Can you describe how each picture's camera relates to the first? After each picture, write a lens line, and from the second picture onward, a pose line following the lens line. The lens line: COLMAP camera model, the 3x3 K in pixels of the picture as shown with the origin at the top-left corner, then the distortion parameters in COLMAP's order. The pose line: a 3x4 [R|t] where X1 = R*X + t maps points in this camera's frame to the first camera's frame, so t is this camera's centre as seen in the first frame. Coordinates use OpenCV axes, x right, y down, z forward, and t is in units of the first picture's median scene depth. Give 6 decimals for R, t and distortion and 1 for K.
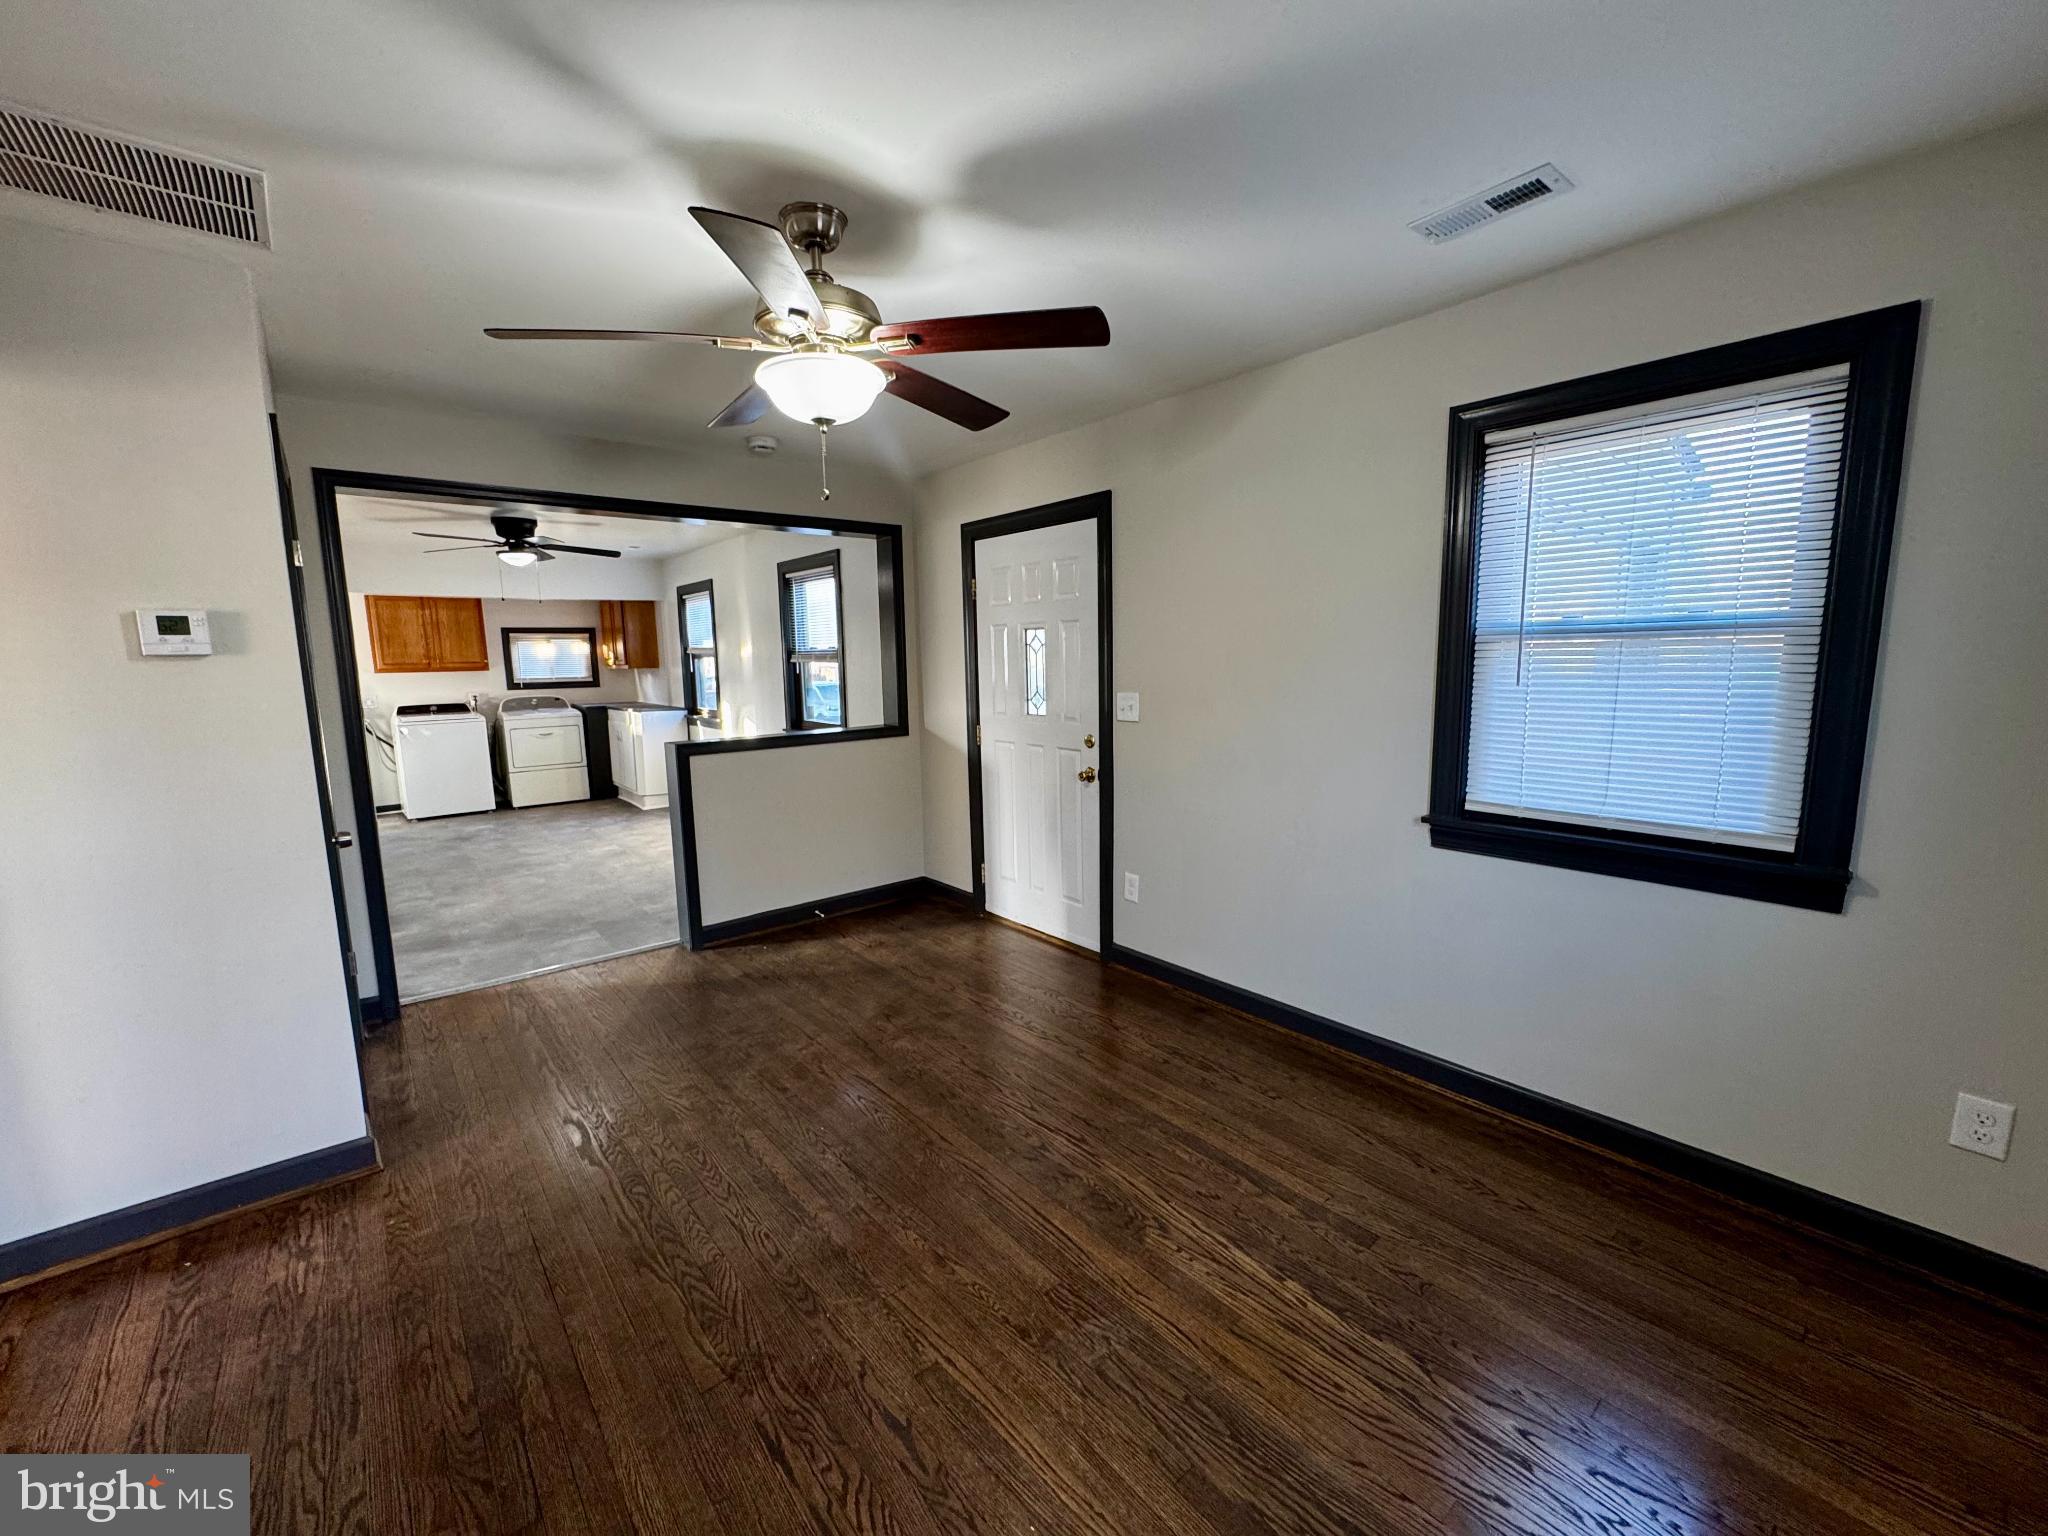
lens RADIAL K [[830.3, 0, 1024.0], [0, 830.3, 768.0], [0, 0, 1]] dist [-0.000160, -0.000016]
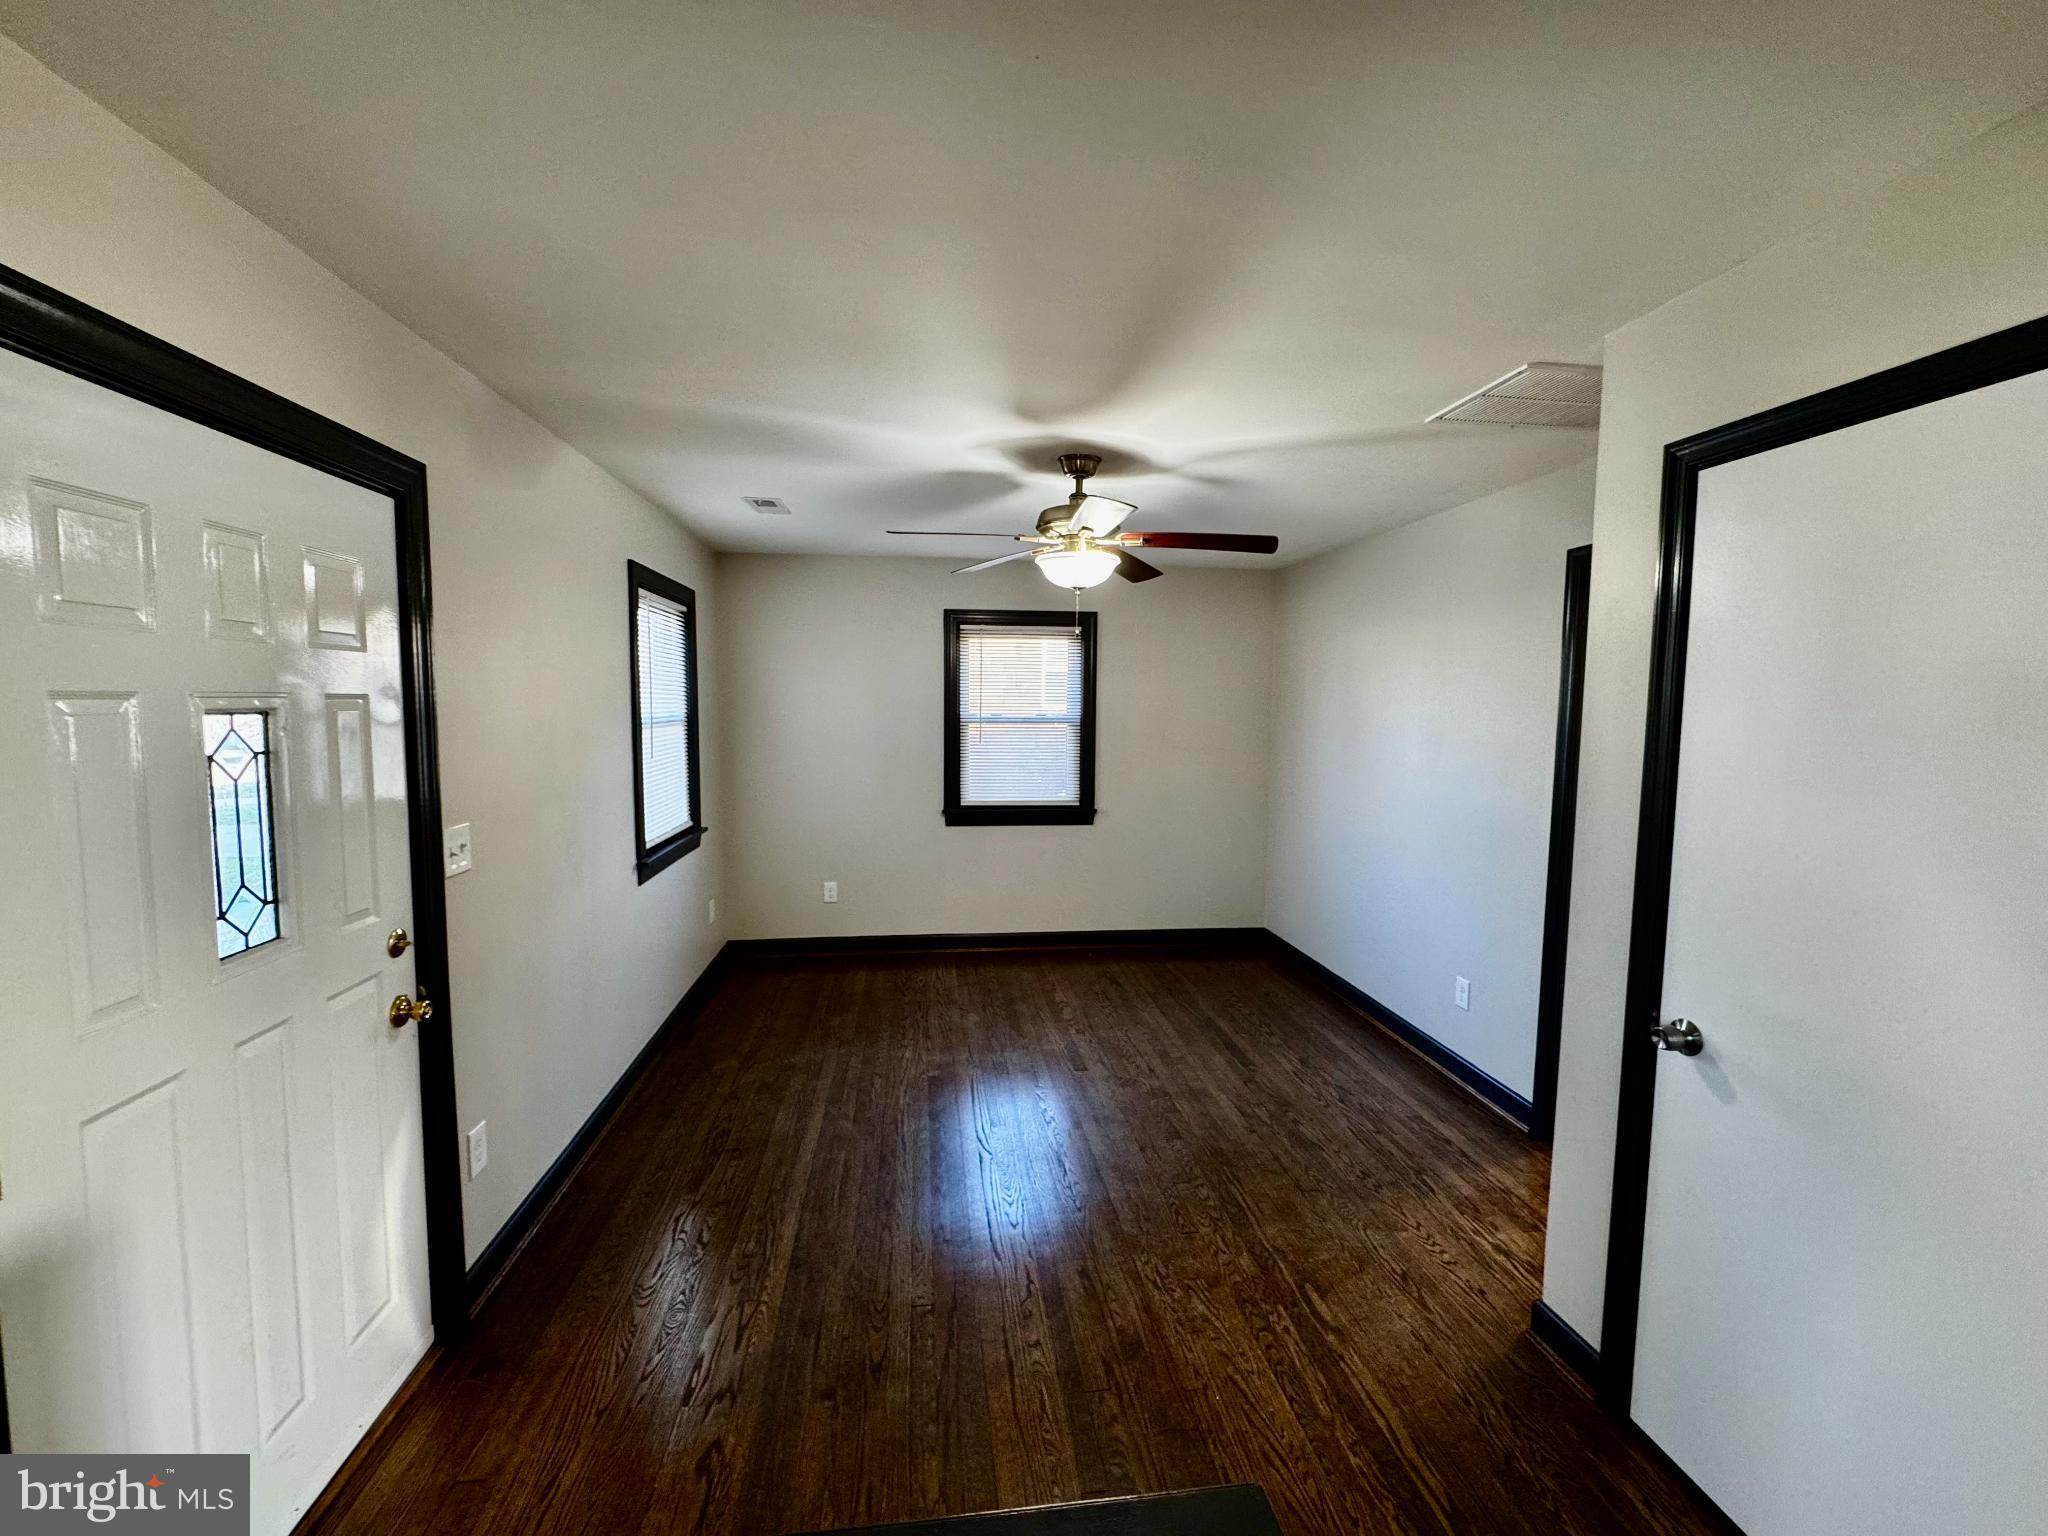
lens RADIAL K [[830.3, 0, 1024.0], [0, 830.3, 768.0], [0, 0, 1]] dist [-0.000160, -0.000016]
pose [[-0.838738, -0.039062, 0.543132, -0.624974], [0.078387, 0.978374, 0.191415, -0.251159], [-0.538863, 0.203121, -0.817538, 1.502037]]
